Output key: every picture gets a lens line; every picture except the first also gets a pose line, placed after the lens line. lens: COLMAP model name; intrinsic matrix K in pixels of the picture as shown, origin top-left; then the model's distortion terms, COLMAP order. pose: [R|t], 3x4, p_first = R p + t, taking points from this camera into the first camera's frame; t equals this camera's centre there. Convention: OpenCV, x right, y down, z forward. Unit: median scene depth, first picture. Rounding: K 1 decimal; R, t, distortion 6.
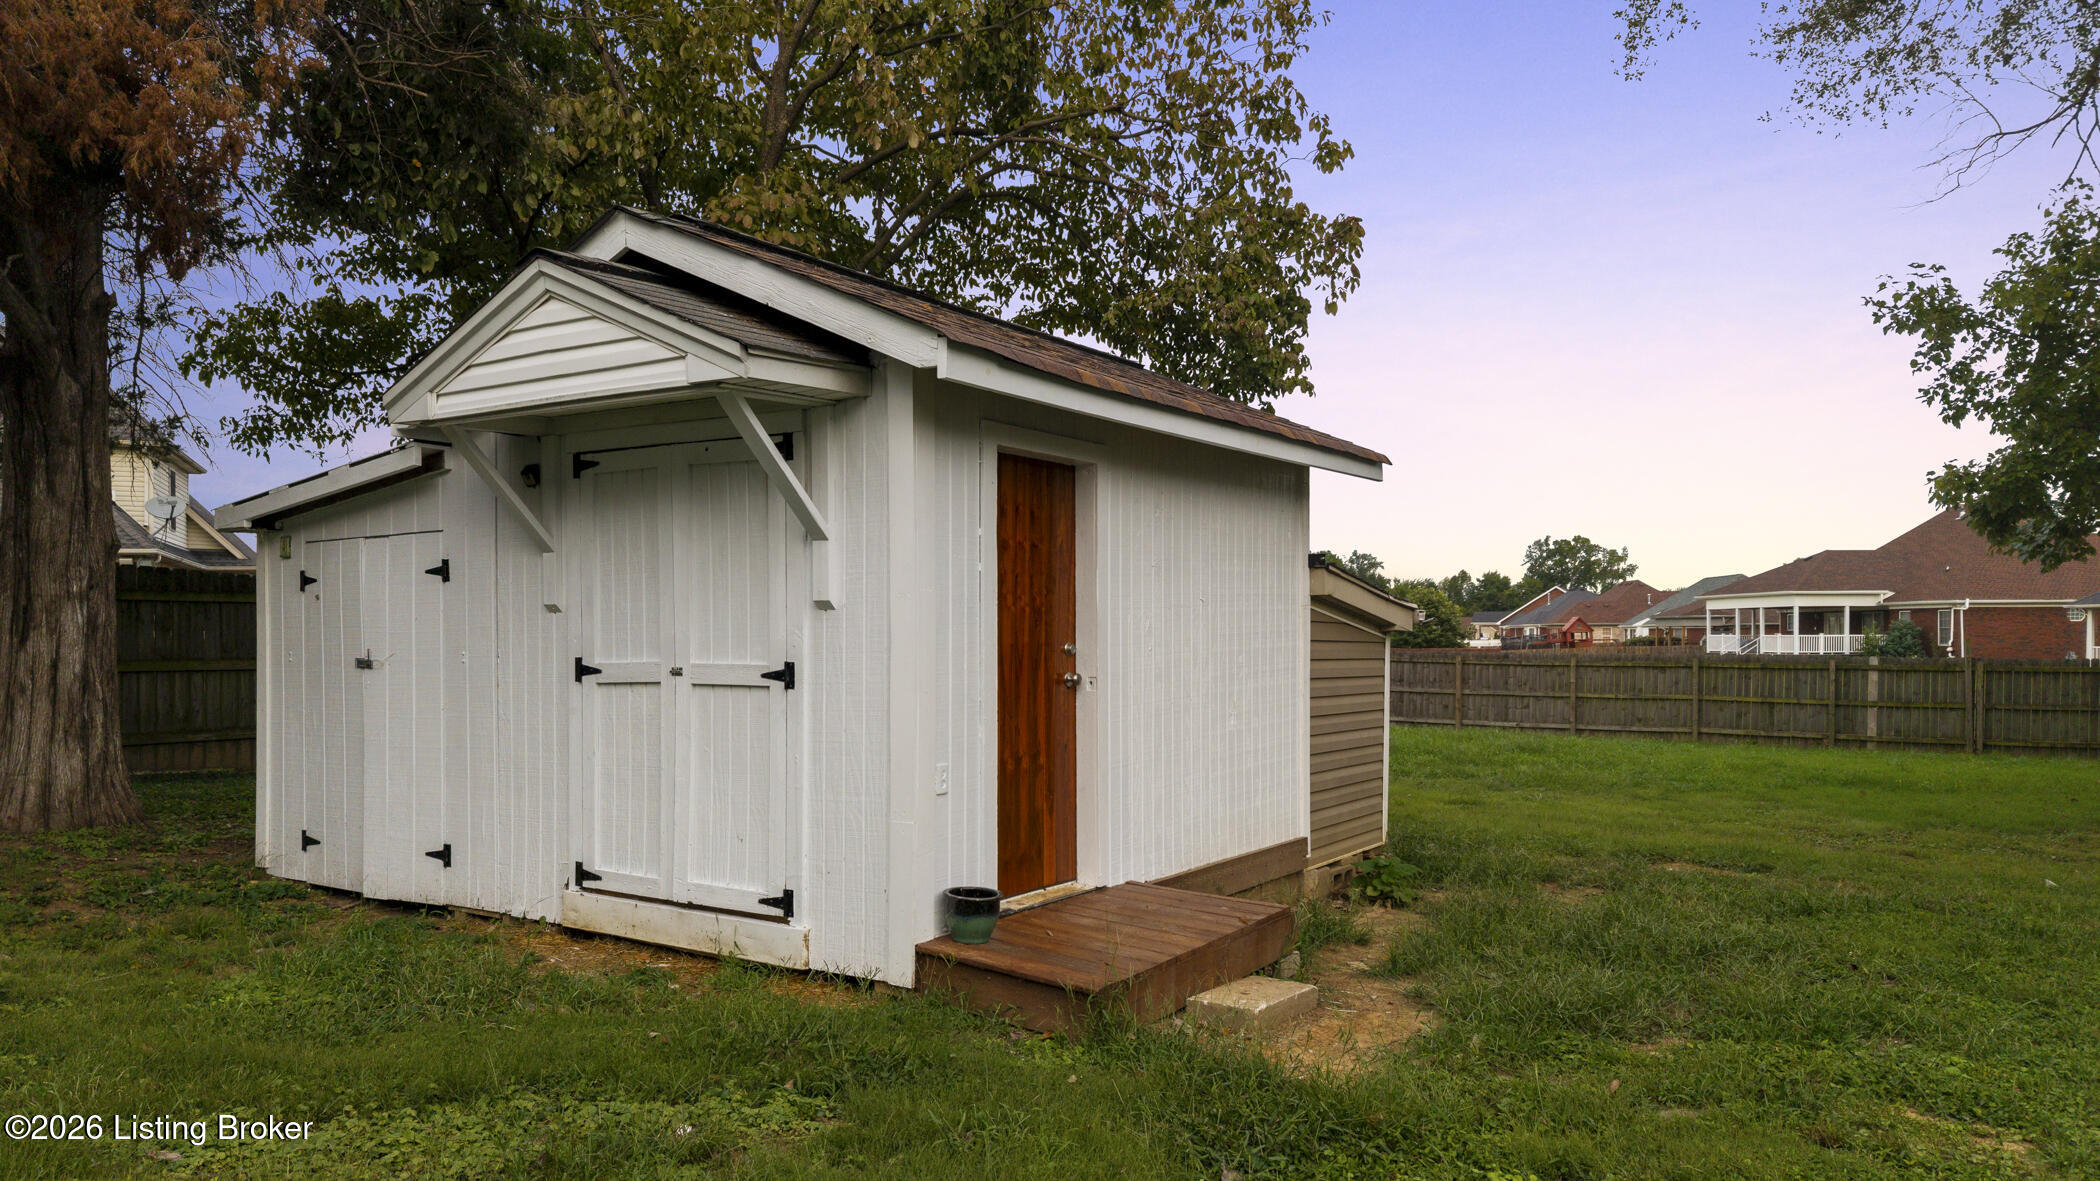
lens RADIAL K [[1414.4, 0, 1057.9], [0, 1414.4, 639.6], [0, 0, 1]] dist [0.001592, -0.000602]
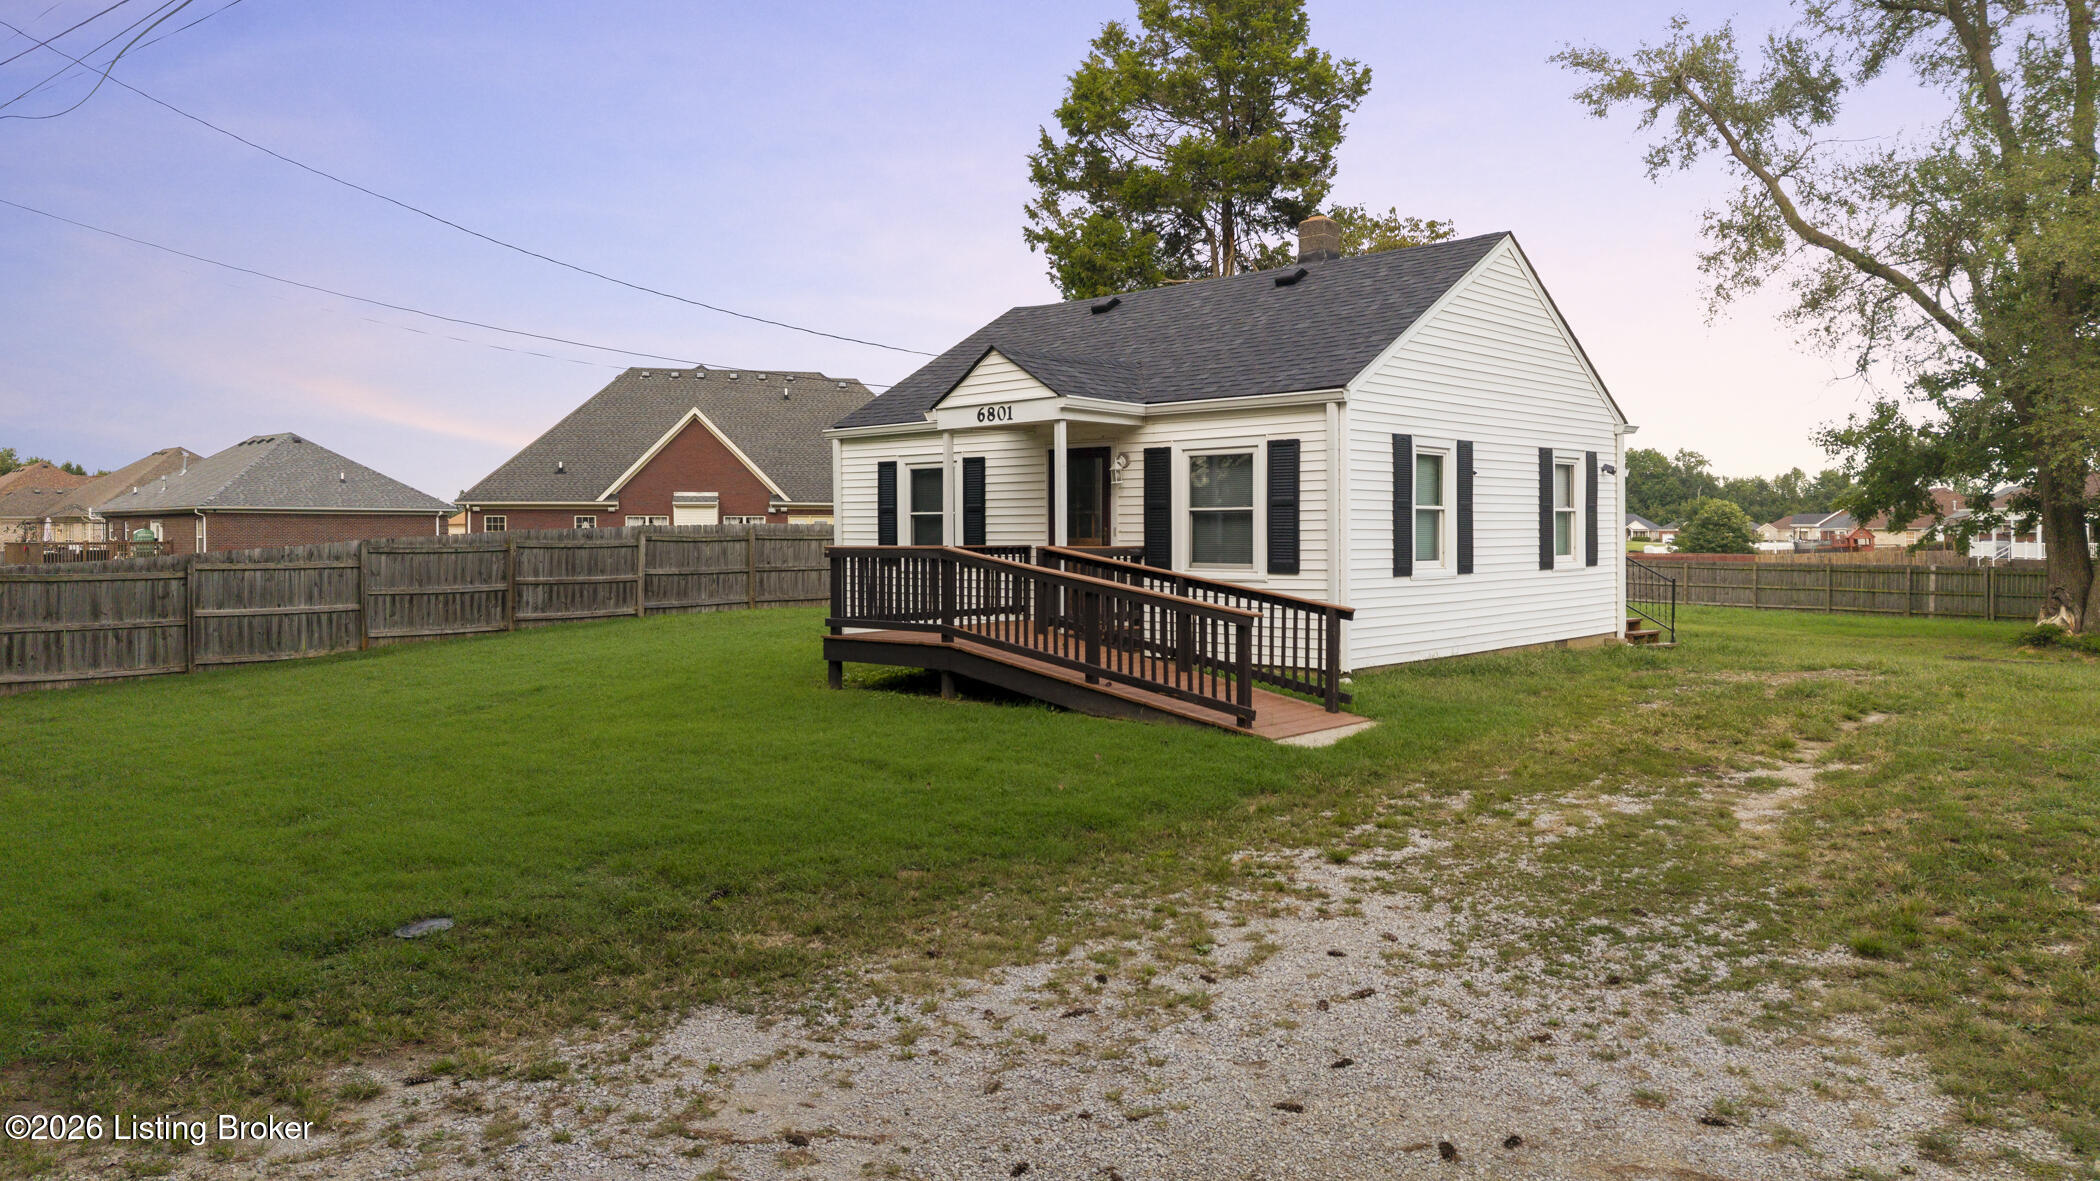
lens RADIAL K [[1450.1, 0, 1045.6], [0, 1450.1, 552.1], [0, 0, 1]] dist [0.031359, -0.001312]
pose [[0.977759, 0.003843, -0.209698, -0.251031], [-0.001234, 0.999920, 0.012571, -0.057444], [0.209730, -0.012033, 0.977685, -2.202992]]
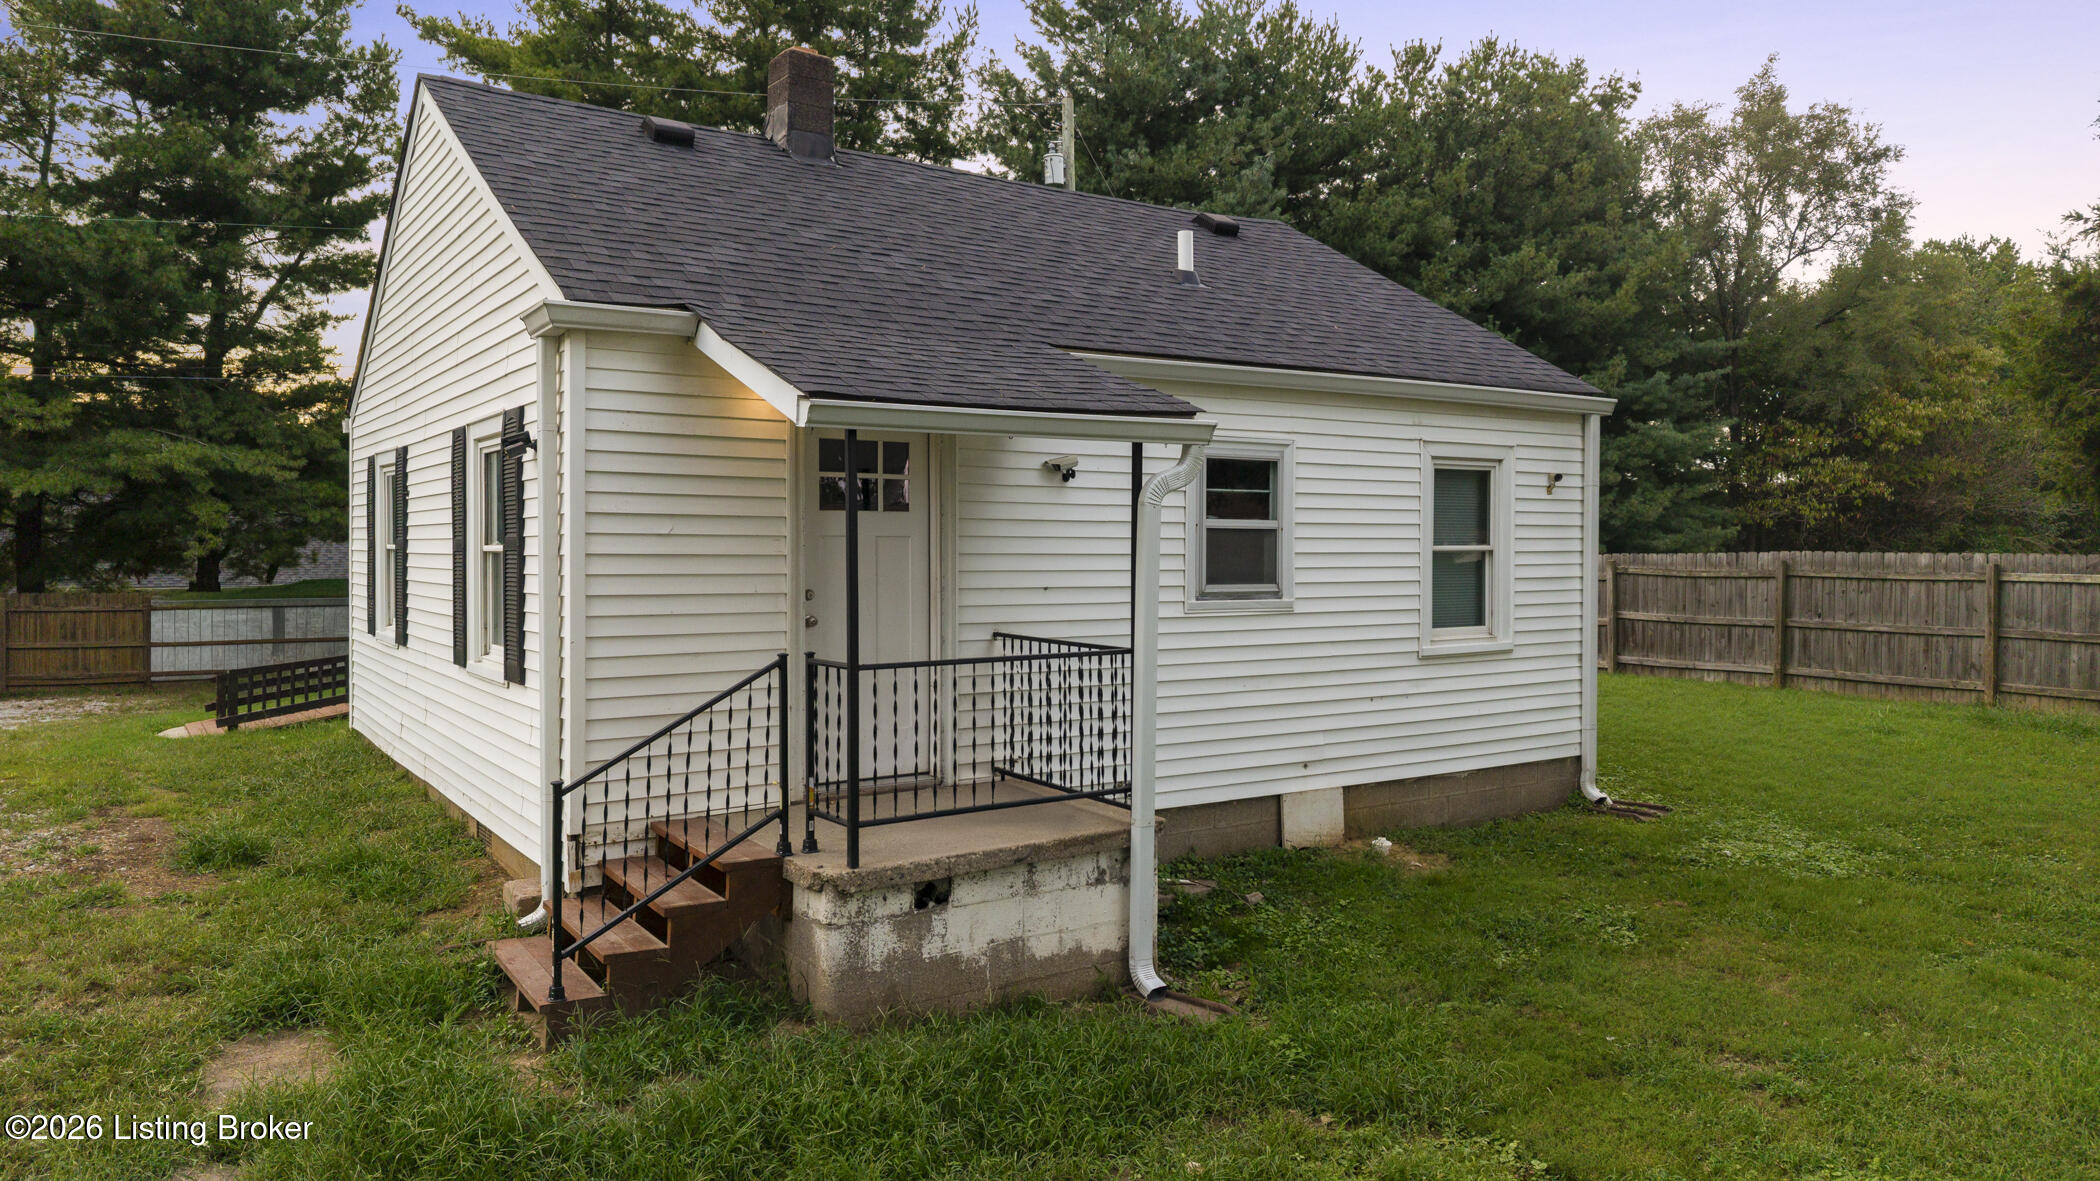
lens RADIAL K [[1421.4, 0, 1047.6], [0, 1421.4, 546.7], [0, 0, 1]] dist [0.002444, -0.003372]
pose [[-0.441865, 0.004822, -0.897068, 0.506957], [-0.002853, 0.999973, 0.006781, -0.089848], [0.897077, 0.005556, -0.441840, 0.121091]]
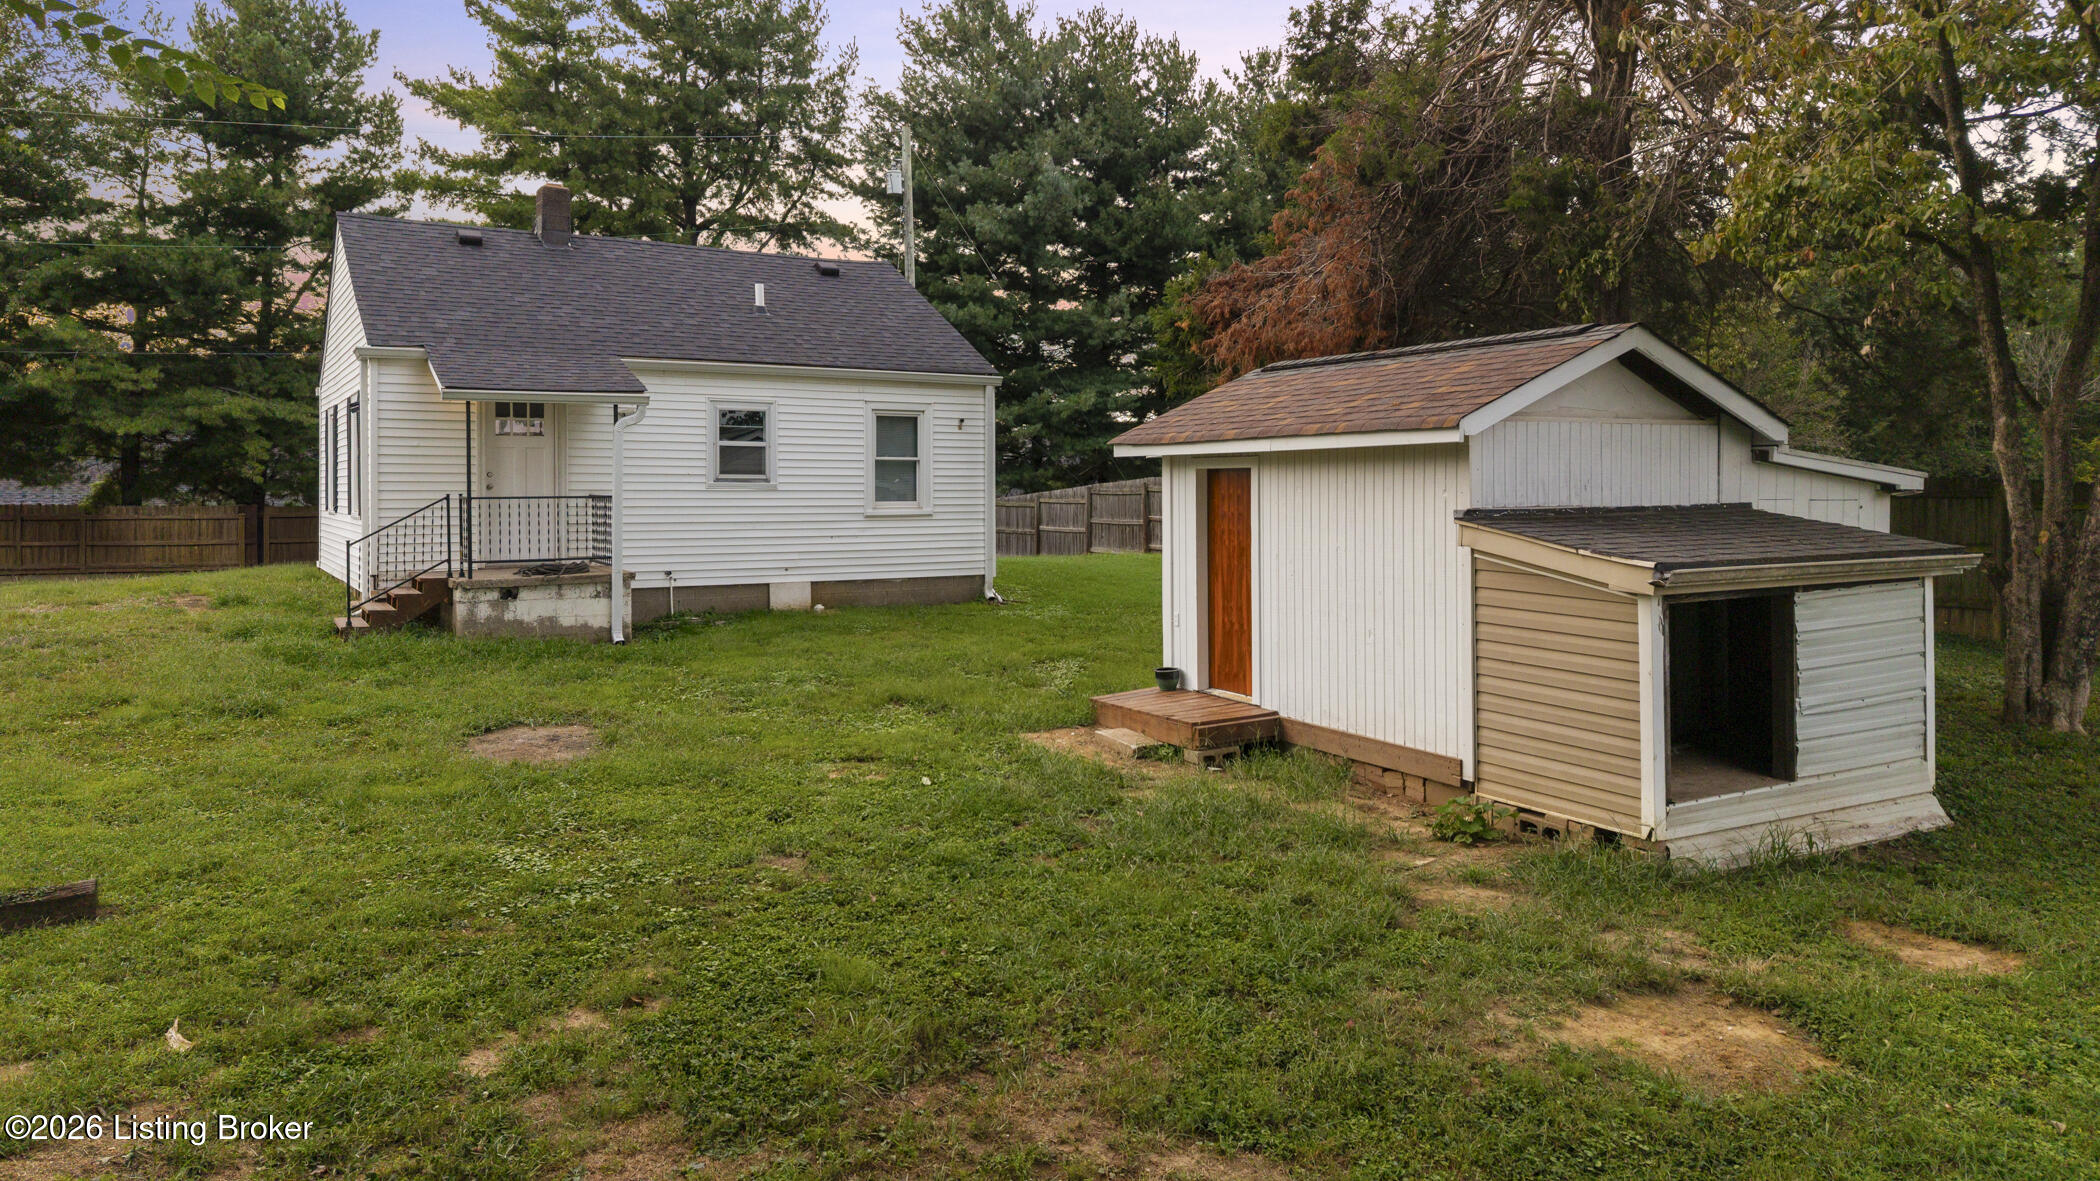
lens RADIAL K [[1435.1, 0, 1046.1], [0, 1435.1, 486.7], [0, 0, 1]] dist [0.004708, -0.001839]
pose [[-0.484920, 0.004348, -0.874548, 0.960474], [-0.000556, 0.999986, 0.005280, -0.059018], [0.874558, 0.003046, -0.484911, 0.922087]]
